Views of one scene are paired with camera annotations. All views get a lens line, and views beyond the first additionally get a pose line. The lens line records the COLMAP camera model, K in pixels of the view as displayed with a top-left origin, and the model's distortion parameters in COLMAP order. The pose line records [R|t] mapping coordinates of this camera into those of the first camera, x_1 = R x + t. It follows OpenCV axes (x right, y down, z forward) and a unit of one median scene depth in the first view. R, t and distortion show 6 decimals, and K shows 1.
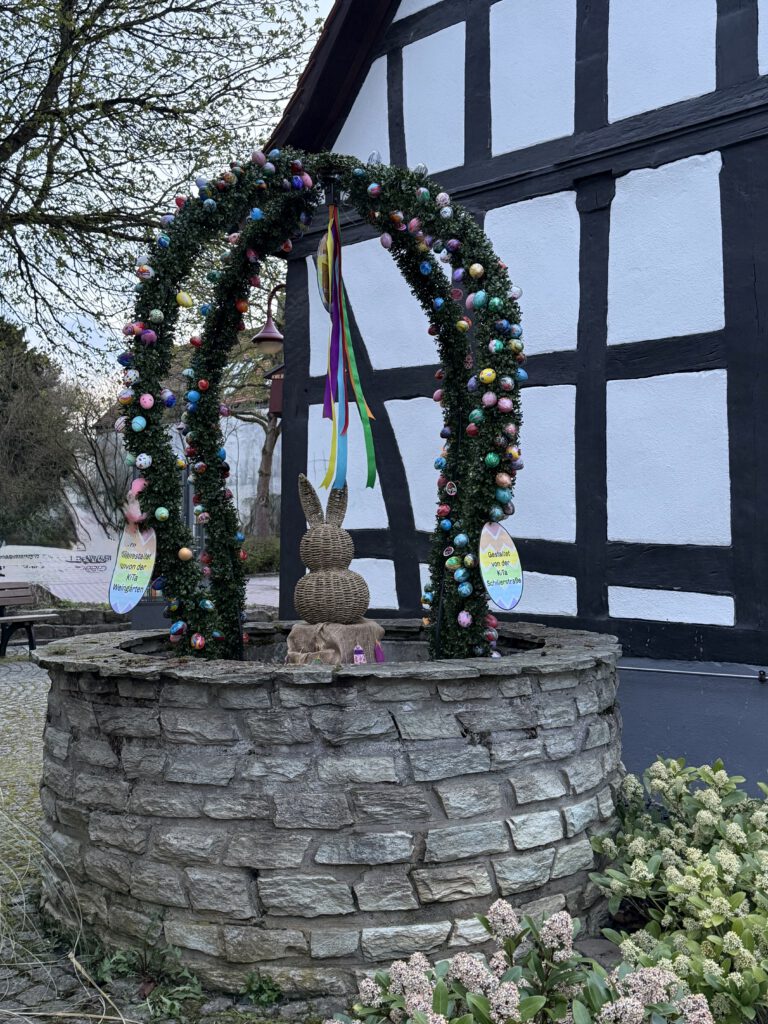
lens RADIAL K [[1046.0, 0, 389.2], [0, 1046.0, 501.2], [0, 0, 1]] dist [0.077756, 0.000000]
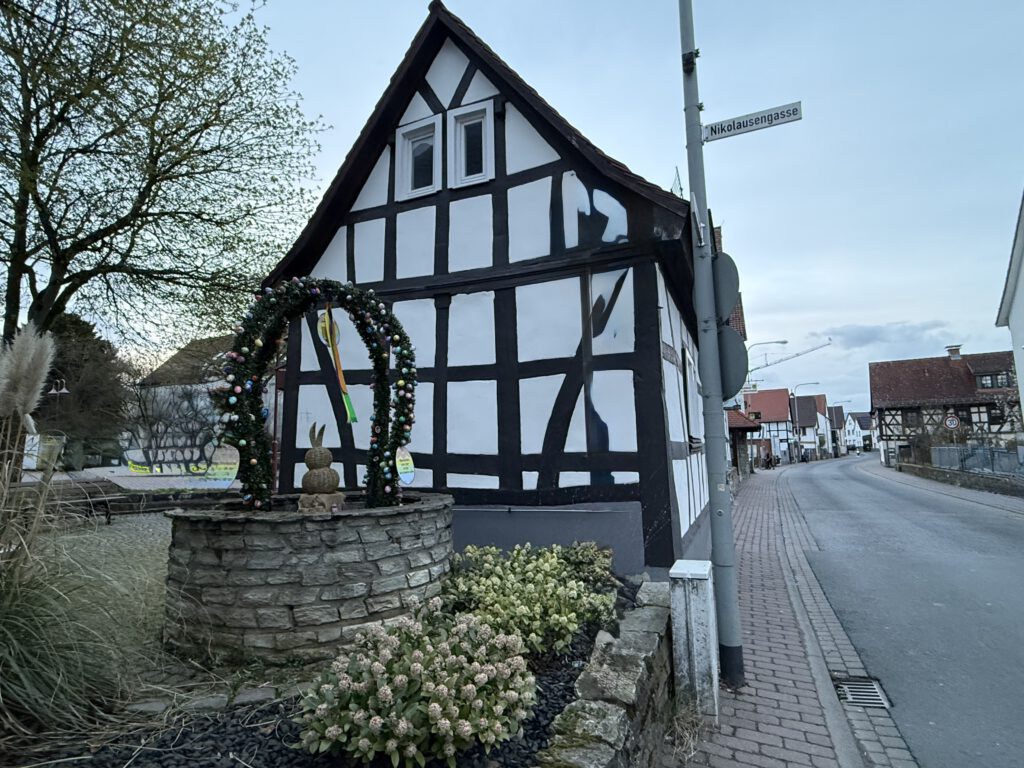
lens RADIAL K [[551.7, 0, 510.9], [0, 551.7, 379.9], [0, 0, 1]] dist [-0.001982, 0.001274]
pose [[0.943258, 0.034518, 0.330262, -0.077891], [-0.005165, 0.995987, -0.089347, -0.017698], [-0.332021, 0.082571, 0.939651, -0.228715]]
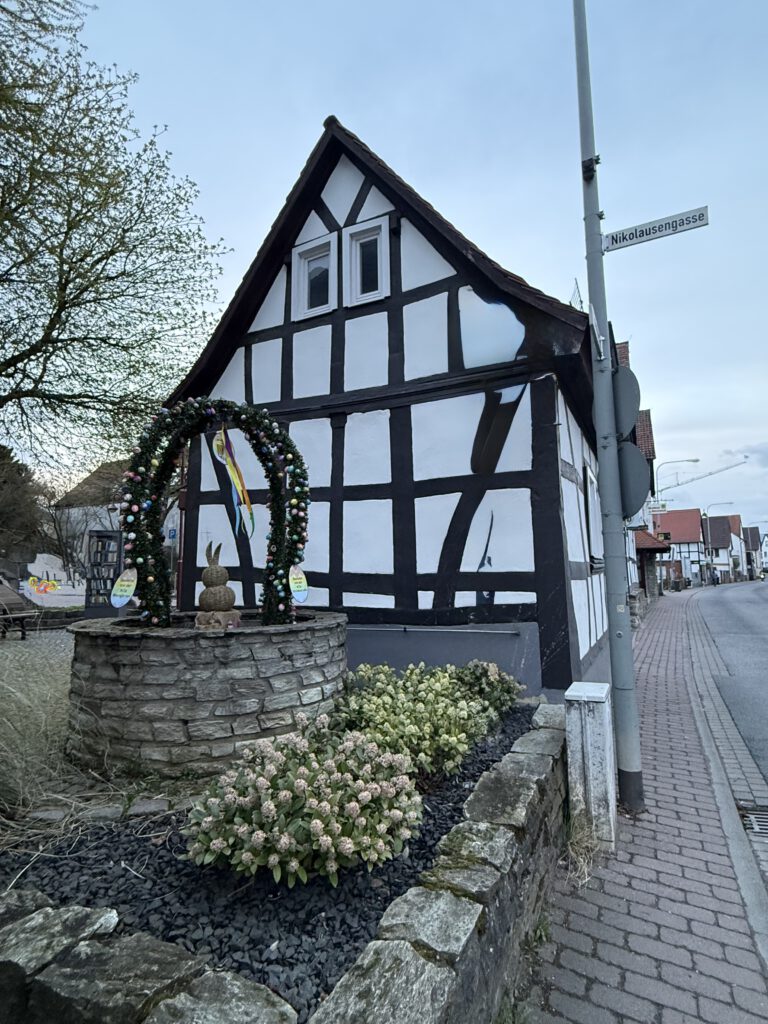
lens RADIAL K [[551.7, 0, 382.8], [0, 551.7, 507.6], [0, 0, 1]] dist [-0.001982, 0.001274]
pose [[0.961211, 0.028585, 0.274331, -0.050727], [-0.007696, 0.997008, -0.076920, -0.013265], [-0.275708, 0.071825, 0.958554, -0.227378]]
